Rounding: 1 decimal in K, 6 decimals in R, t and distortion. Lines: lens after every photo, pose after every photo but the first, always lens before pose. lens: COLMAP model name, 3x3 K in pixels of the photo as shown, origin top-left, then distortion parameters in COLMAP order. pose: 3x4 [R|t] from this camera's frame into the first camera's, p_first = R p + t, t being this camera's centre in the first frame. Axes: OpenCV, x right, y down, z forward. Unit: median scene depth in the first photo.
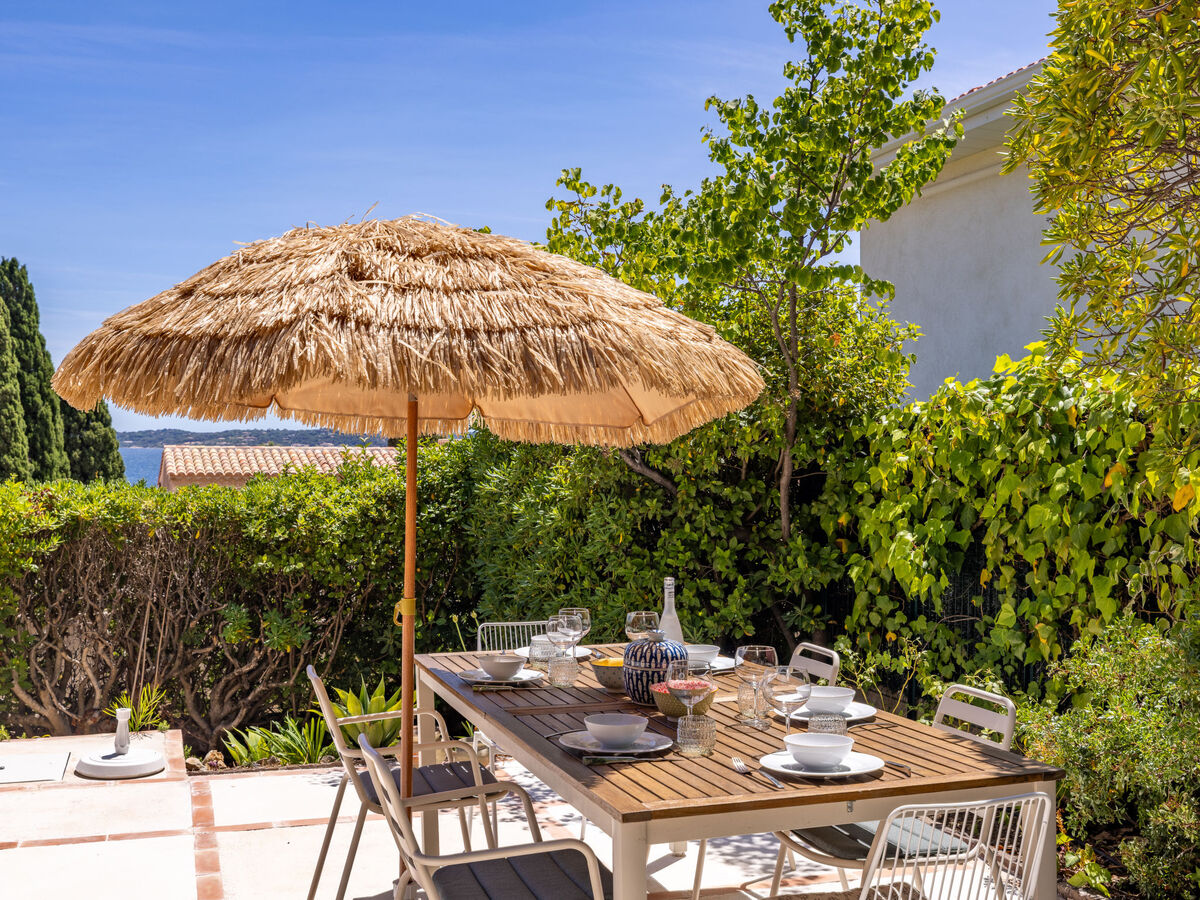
lens RADIAL K [[1284.5, 0, 599.3], [0, 1284.5, 448.7], [0, 0, 1]] dist [-0.003738, 0.000000]
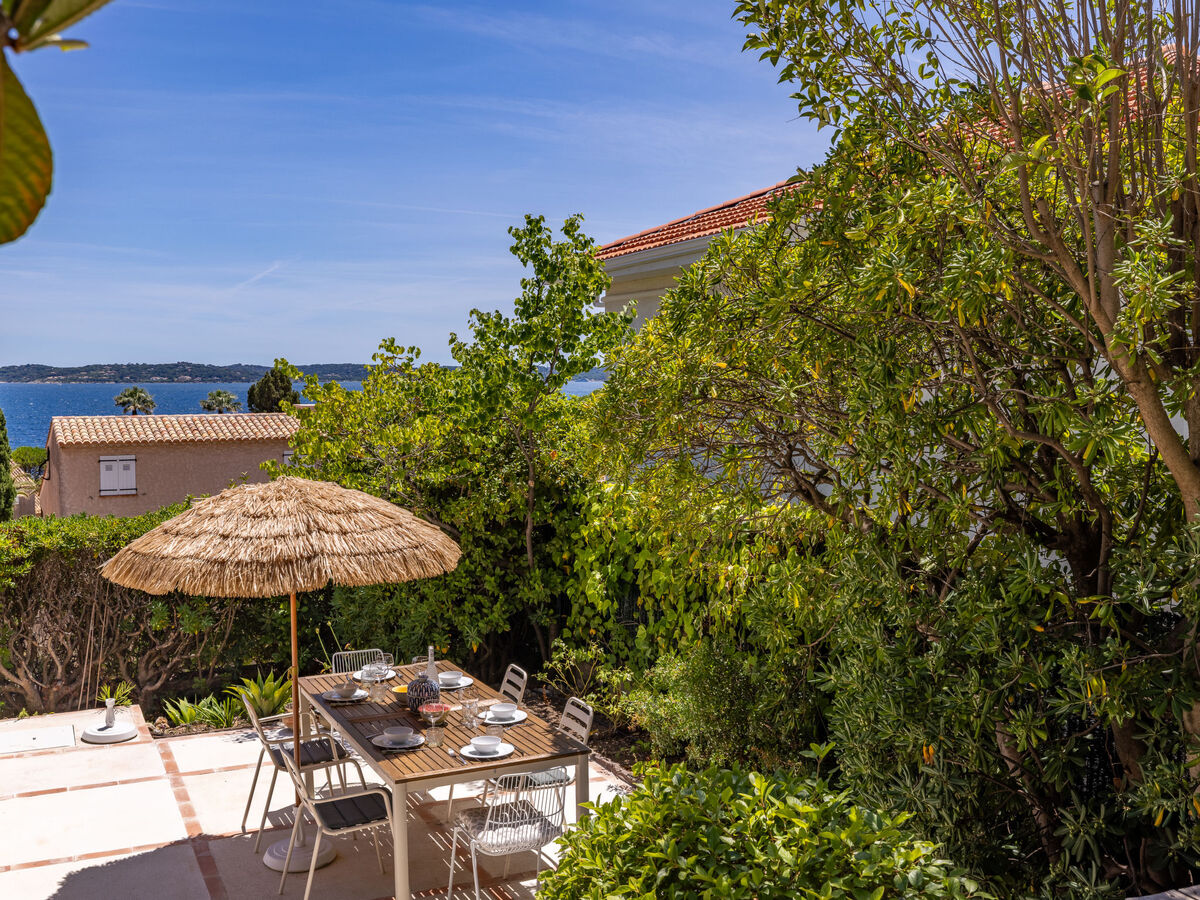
lens RADIAL K [[1160.6, 0, 566.0], [0, 1160.6, 438.2], [0, 0, 1]] dist [-0.011364, 0.000000]
pose [[0.994040, -0.012440, 0.108304, 0.039919], [0.006696, 0.998559, 0.053241, -0.174102], [-0.108810, -0.052198, 0.992691, -0.429881]]
